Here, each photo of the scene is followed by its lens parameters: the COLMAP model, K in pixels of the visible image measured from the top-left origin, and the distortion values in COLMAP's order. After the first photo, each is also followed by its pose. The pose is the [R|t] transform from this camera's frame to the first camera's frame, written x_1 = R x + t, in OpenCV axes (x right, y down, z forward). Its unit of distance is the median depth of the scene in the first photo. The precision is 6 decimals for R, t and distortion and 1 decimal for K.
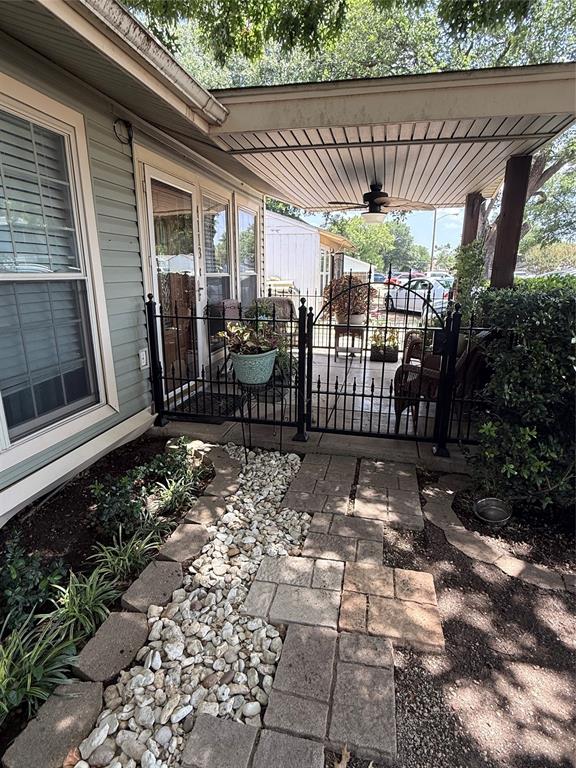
lens RADIAL K [[404.3, 0, 287.7], [0, 404.3, 386.9], [0, 0, 1]] dist [-0.013563, -0.001306]
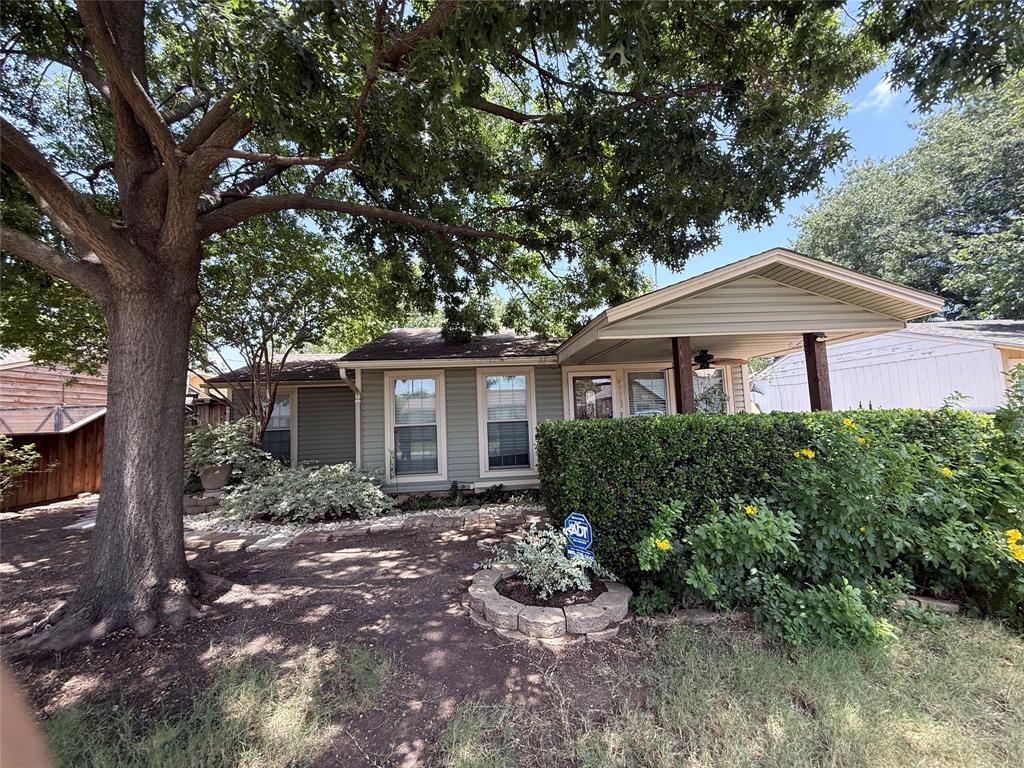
lens RADIAL K [[416.9, 0, 513.3], [0, 416.9, 380.4], [0, 0, 1]] dist [0.017646, 0.000115]
pose [[0.301575, -0.086829, -0.949481, 1.988324], [-0.214687, 0.964087, -0.156354, -0.050256], [0.928958, 0.250993, 0.272103, 0.033370]]
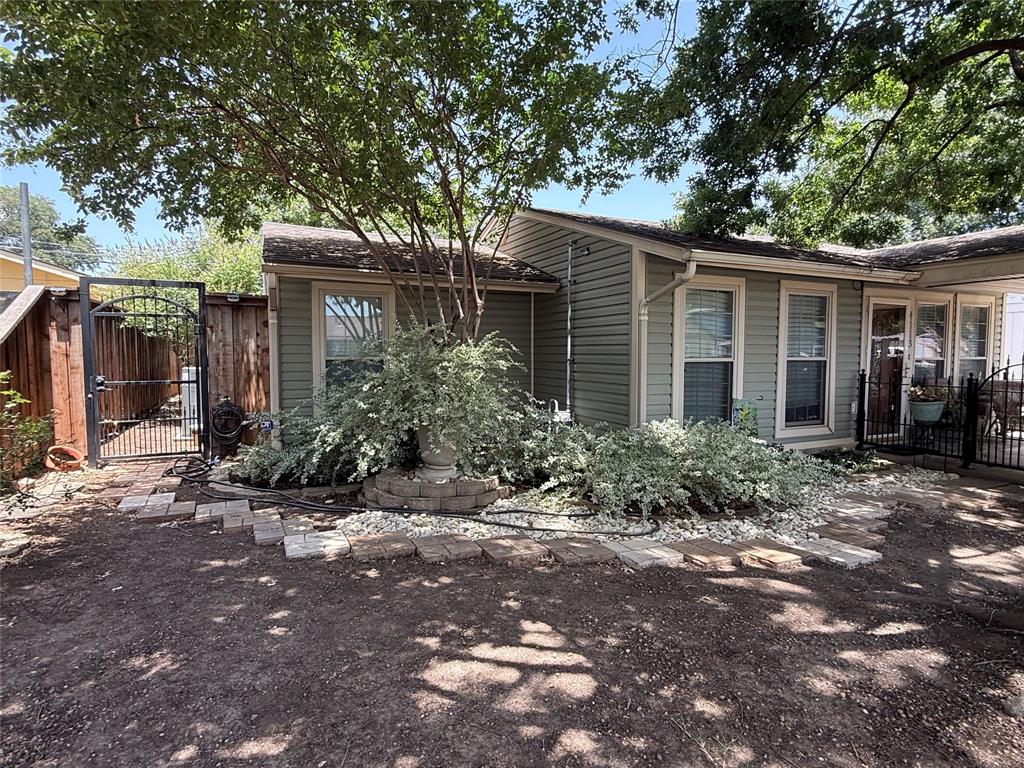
lens RADIAL K [[539.1, 0, 506.1], [0, 539.1, 385.8], [0, 0, 1]] dist [-0.013563, -0.001306]
pose [[0.600180, 0.040149, -0.798856, 0.592584], [-0.216417, 0.969639, -0.113861, 0.443463], [0.770031, 0.241223, 0.590647, -1.559795]]
